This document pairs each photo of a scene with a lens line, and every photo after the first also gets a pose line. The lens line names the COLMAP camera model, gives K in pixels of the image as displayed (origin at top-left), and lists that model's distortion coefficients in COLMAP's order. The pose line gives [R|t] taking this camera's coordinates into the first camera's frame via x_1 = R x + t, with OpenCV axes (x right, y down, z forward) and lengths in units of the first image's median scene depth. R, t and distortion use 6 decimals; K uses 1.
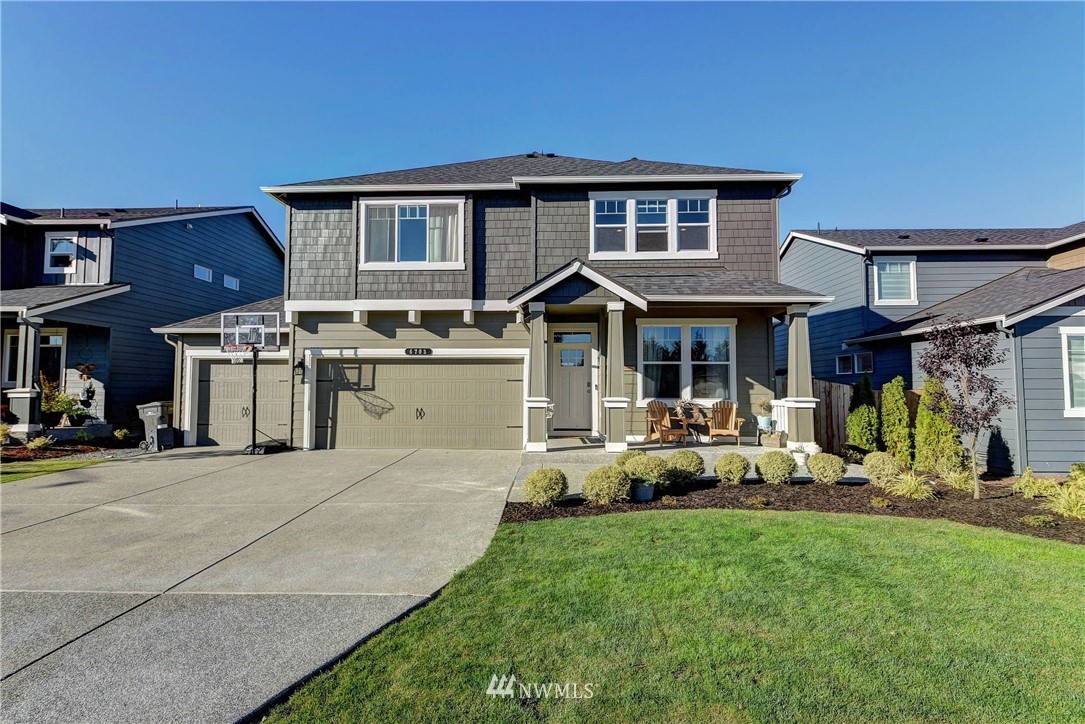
lens RADIAL K [[518.5, 0, 537.6], [0, 518.5, 362.1], [0, 0, 1]] dist [-0.004299, -0.000854]
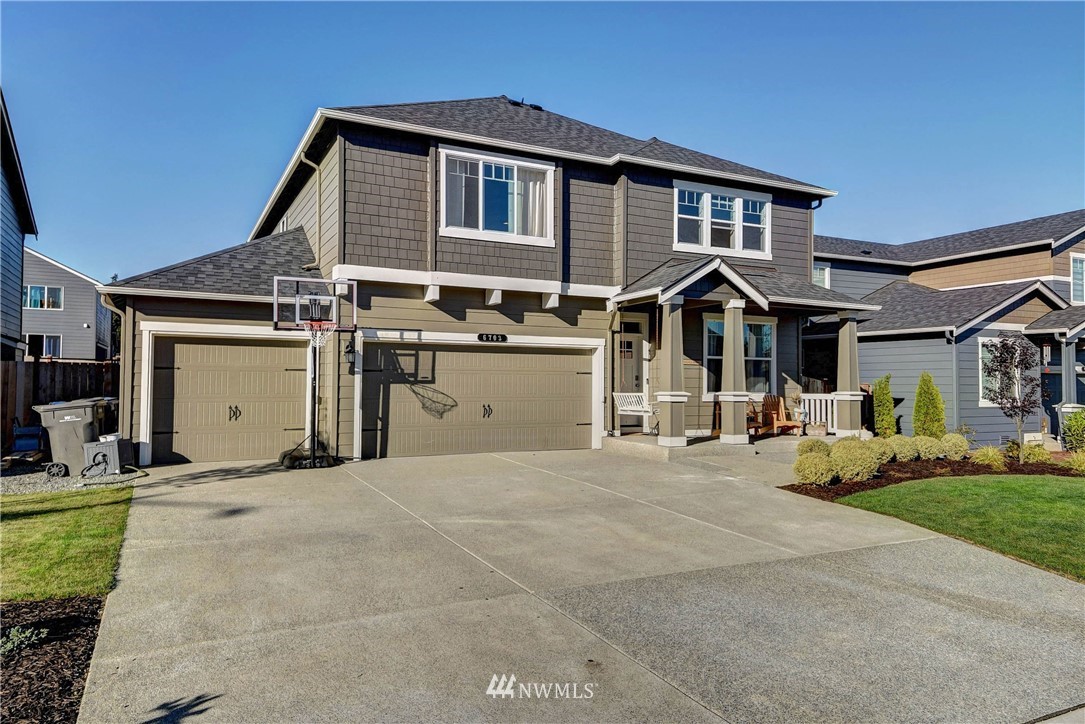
lens RADIAL K [[709.7, 0, 542.4], [0, 709.7, 363.2], [0, 0, 1]] dist [0.046359, 0.001088]
pose [[0.879220, 0.018593, 0.476053, -0.724308], [-0.029373, 0.999453, 0.015214, 0.001196], [-0.475509, -0.027359, 0.879285, -0.061277]]
